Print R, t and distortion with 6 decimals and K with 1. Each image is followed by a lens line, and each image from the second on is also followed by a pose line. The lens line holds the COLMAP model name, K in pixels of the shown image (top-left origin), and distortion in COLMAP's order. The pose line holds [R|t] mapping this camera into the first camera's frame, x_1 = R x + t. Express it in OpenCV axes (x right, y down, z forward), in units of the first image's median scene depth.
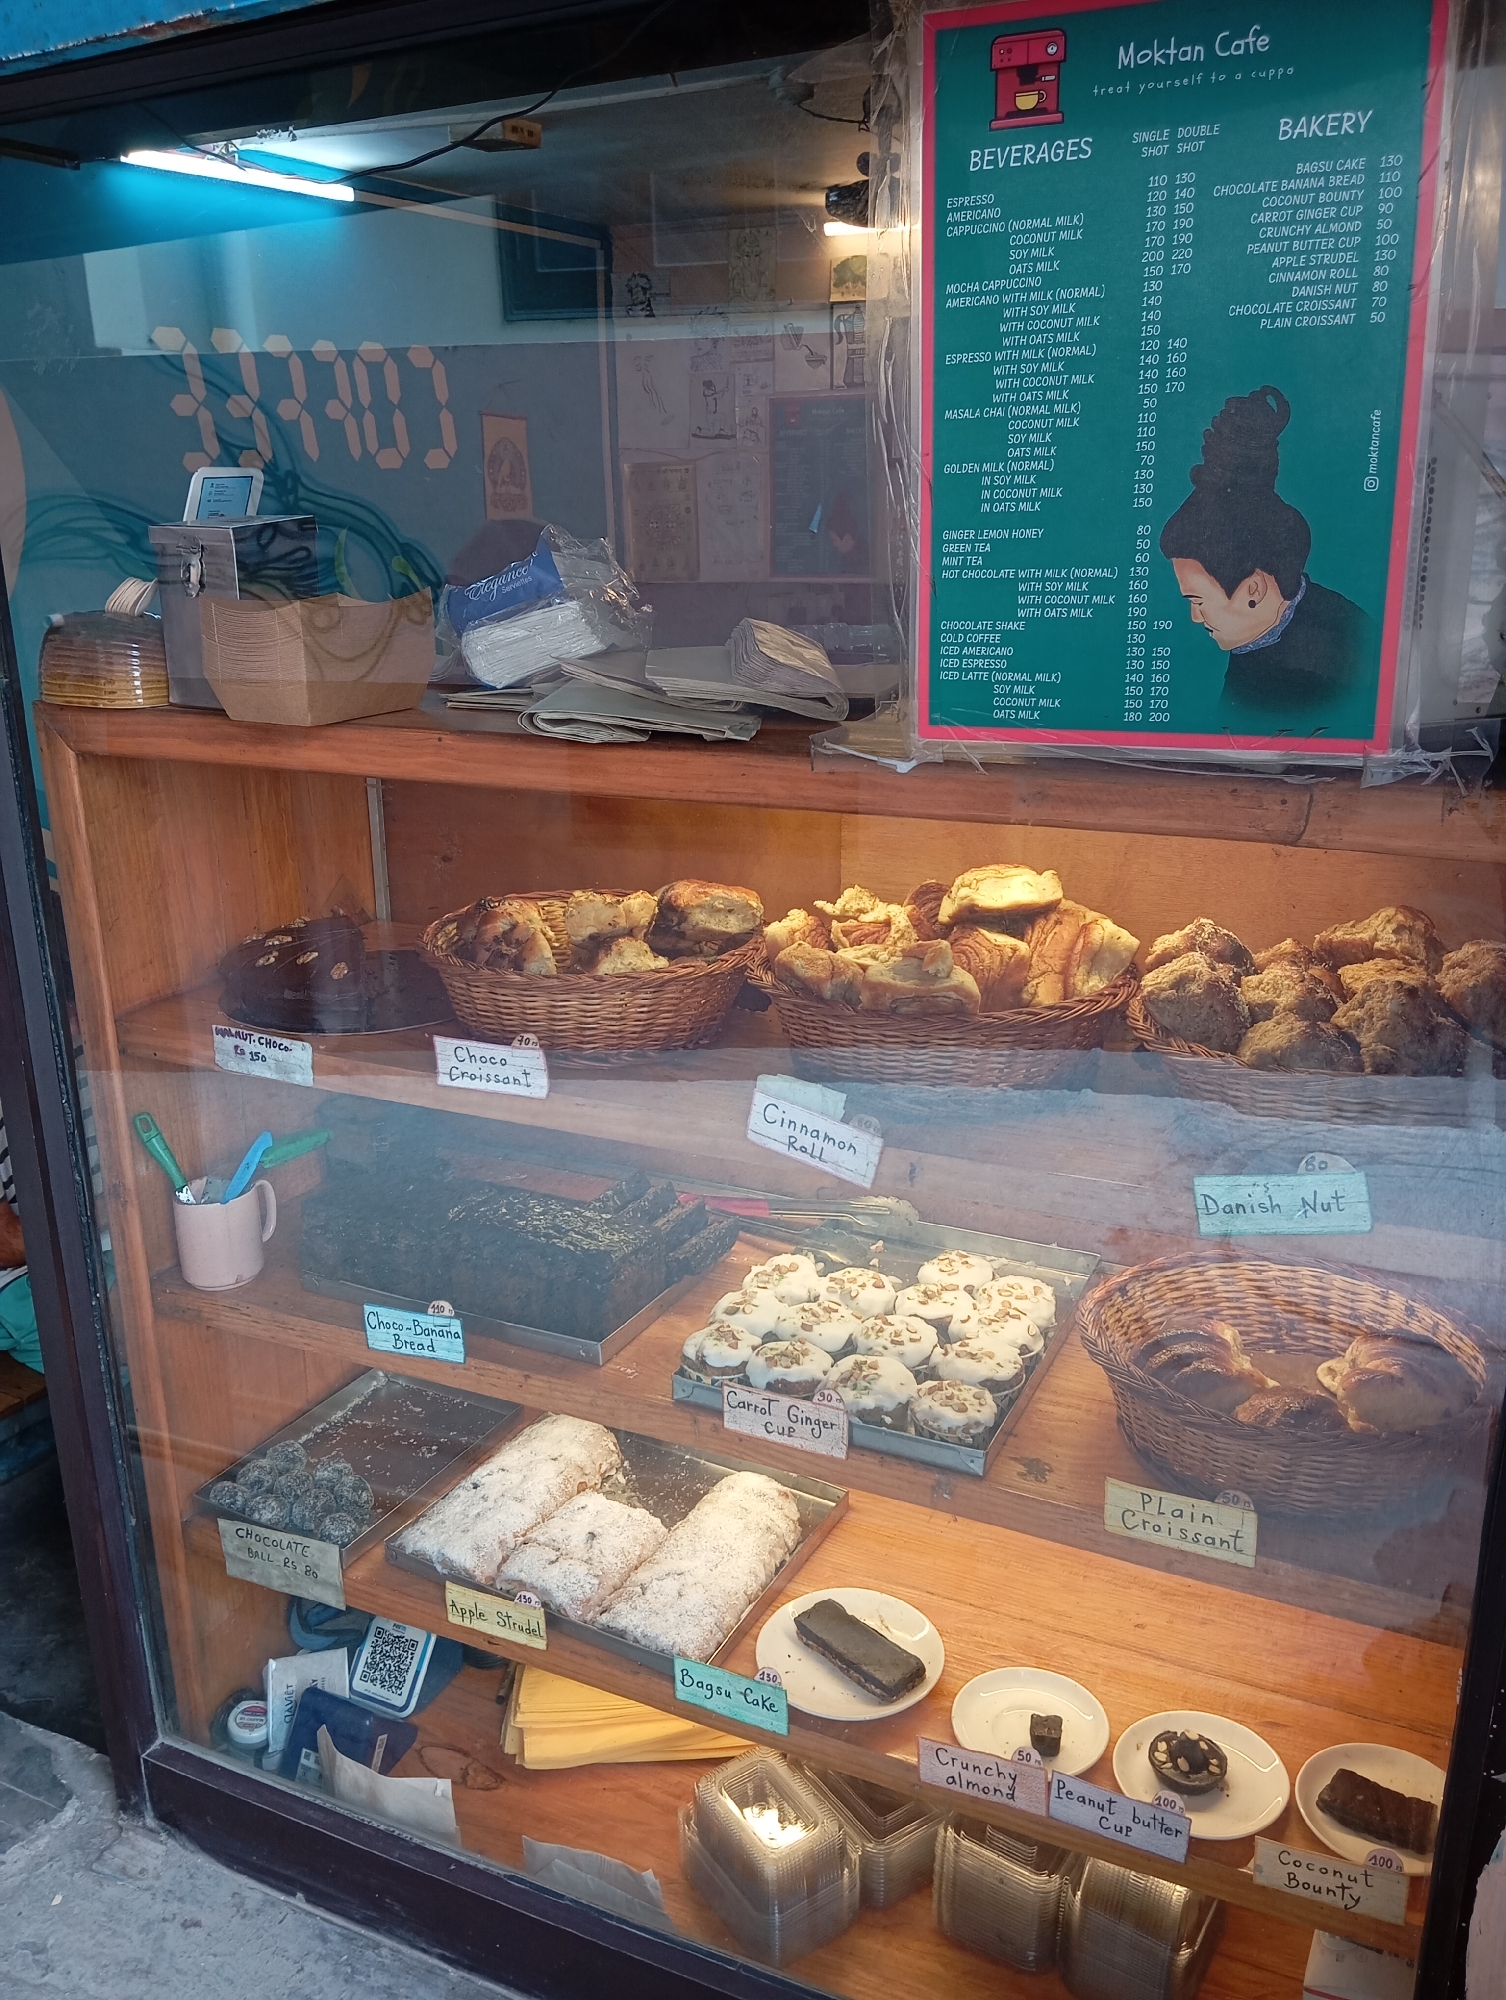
lens RADIAL K [[1638.5, 0, 746.0], [0, 1638.5, 1005.6], [0, 0, 1]] dist [0.105582, -0.202274]
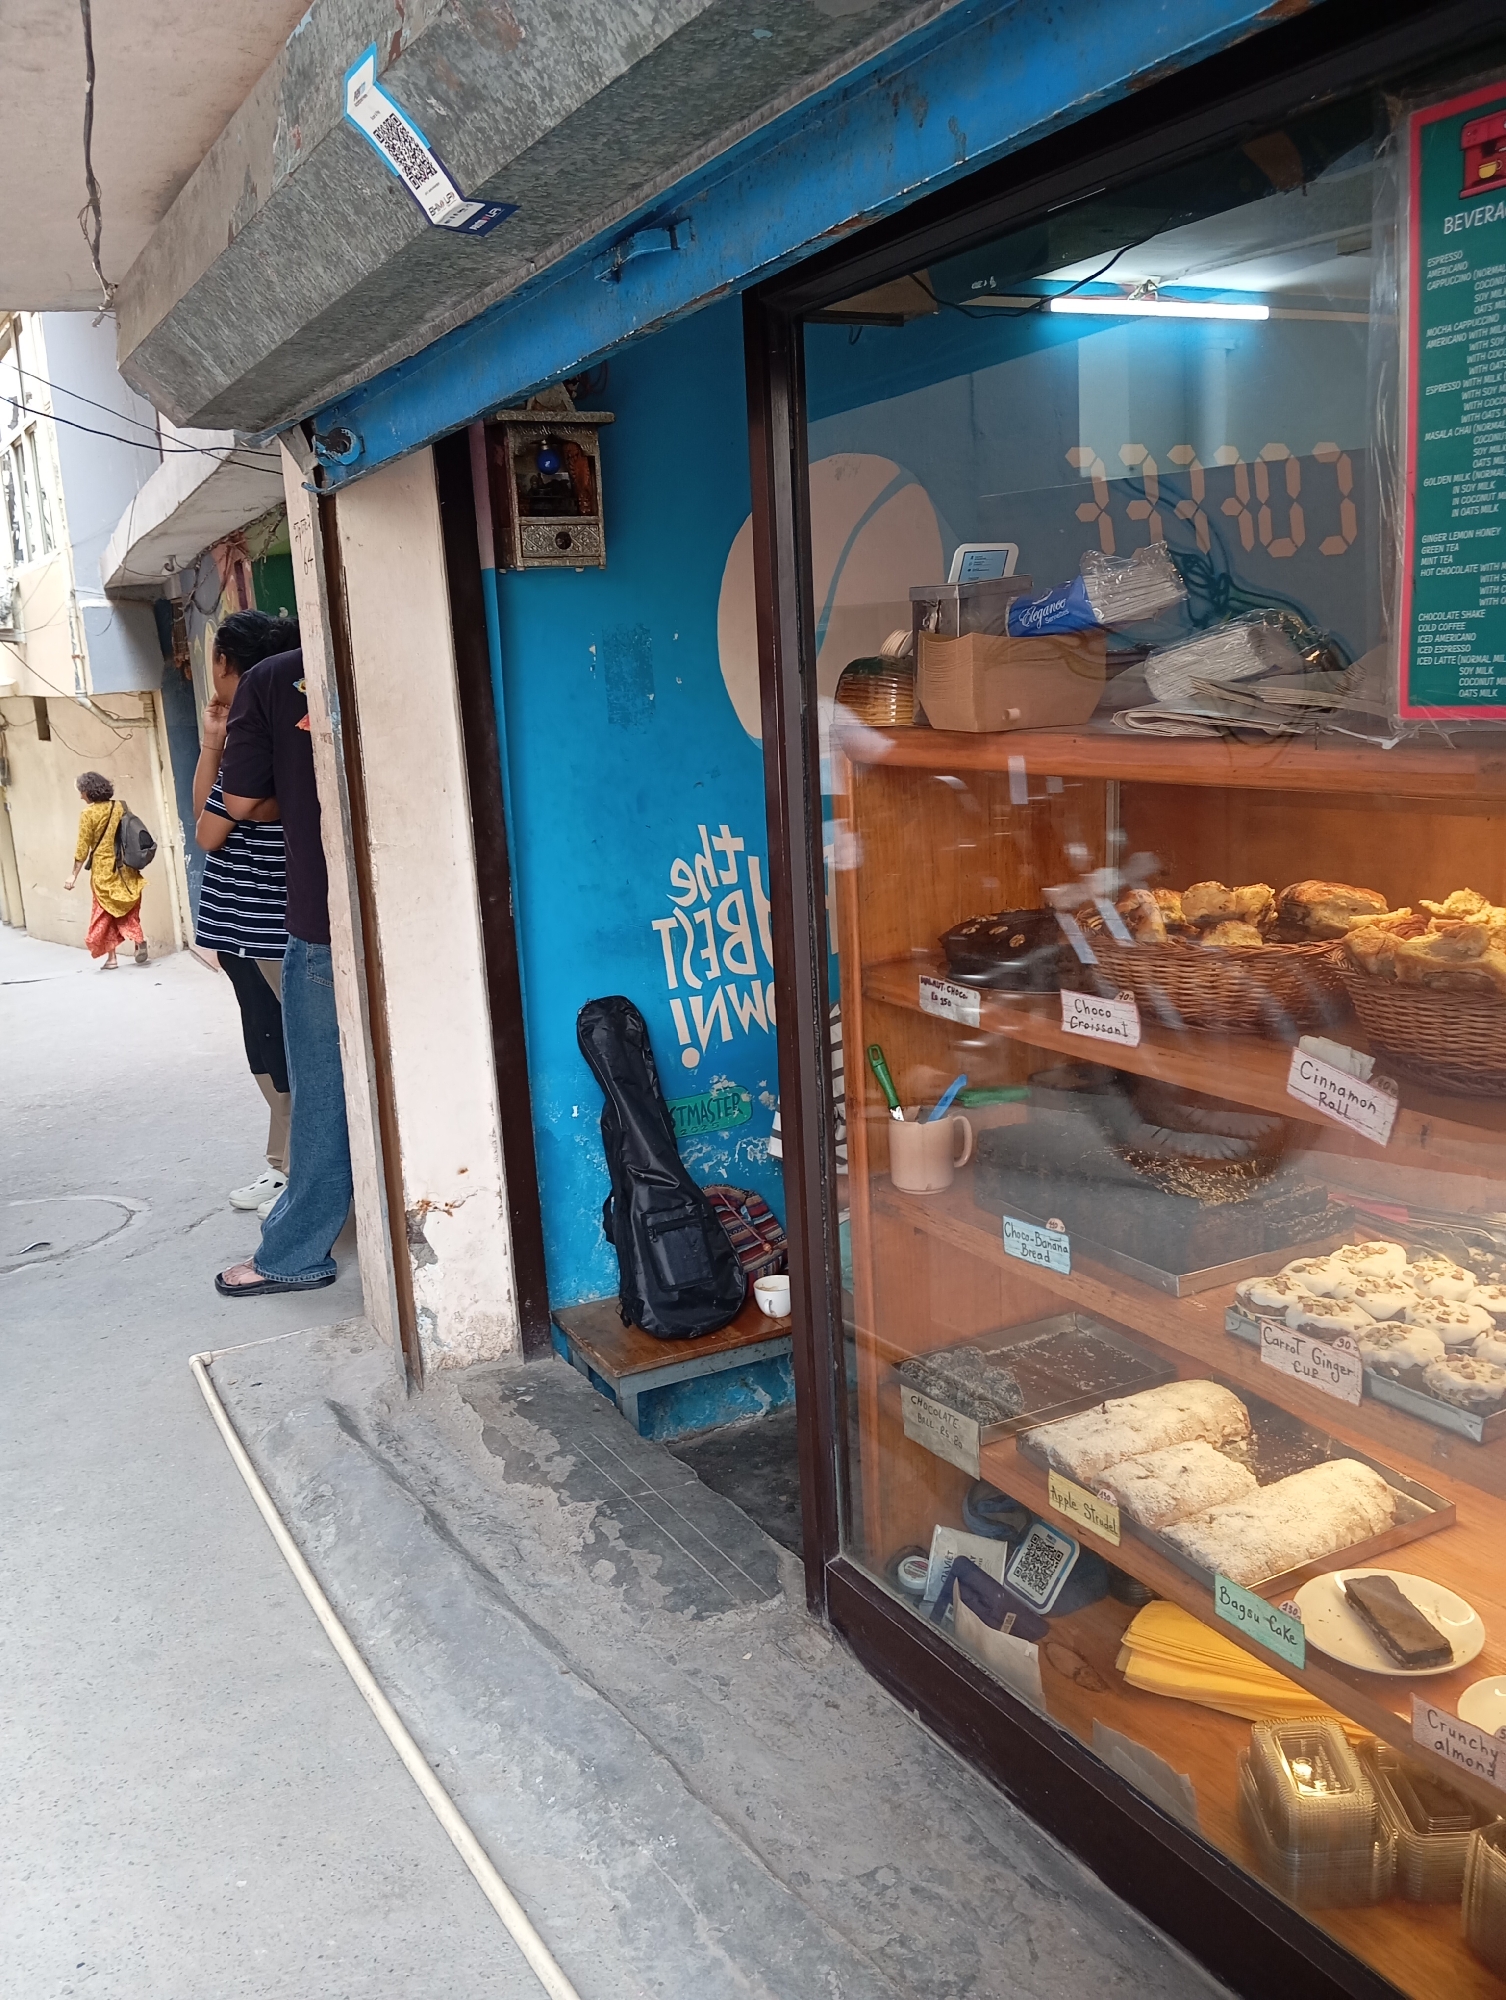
lens RADIAL K [[1638.5, 0, 746.0], [0, 1638.5, 1005.6], [0, 0, 1]] dist [0.105582, -0.202274]
pose [[0.826945, 0.093186, -0.554507, 0.283117], [-0.130349, 0.991077, -0.027840, 0.091545], [0.546965, 0.095301, 0.831713, -0.131079]]
